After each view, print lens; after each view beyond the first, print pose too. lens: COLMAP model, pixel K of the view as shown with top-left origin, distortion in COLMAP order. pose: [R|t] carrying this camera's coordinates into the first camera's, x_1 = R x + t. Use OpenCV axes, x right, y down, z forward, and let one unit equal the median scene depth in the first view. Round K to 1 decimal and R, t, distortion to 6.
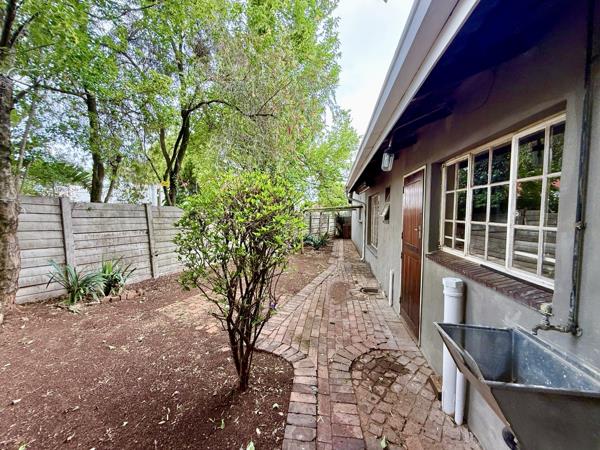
lens RADIAL K [[240.2, 0, 299.9], [0, 240.2, 226.2], [0, 0, 1]] dist [-0.000189, 0.000219]
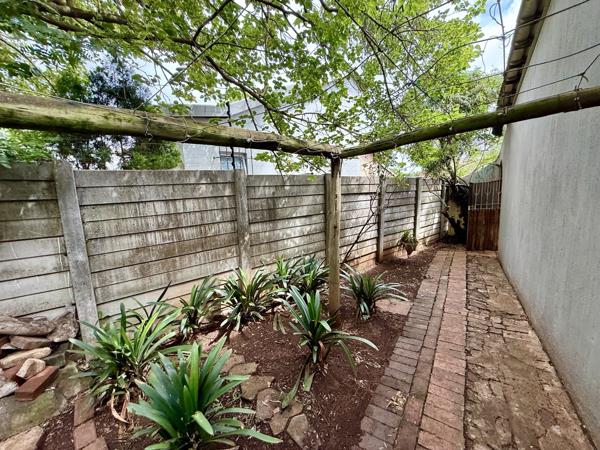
lens RADIAL K [[240.2, 0, 300.9], [0, 240.2, 225.7], [0, 0, 1]] dist [-0.000189, 0.000219]
pose [[0.905270, 0.012918, -0.424640, 0.334997], [0.028737, 0.995386, 0.091543, -0.053932], [0.423863, -0.095074, 0.900723, 1.789207]]
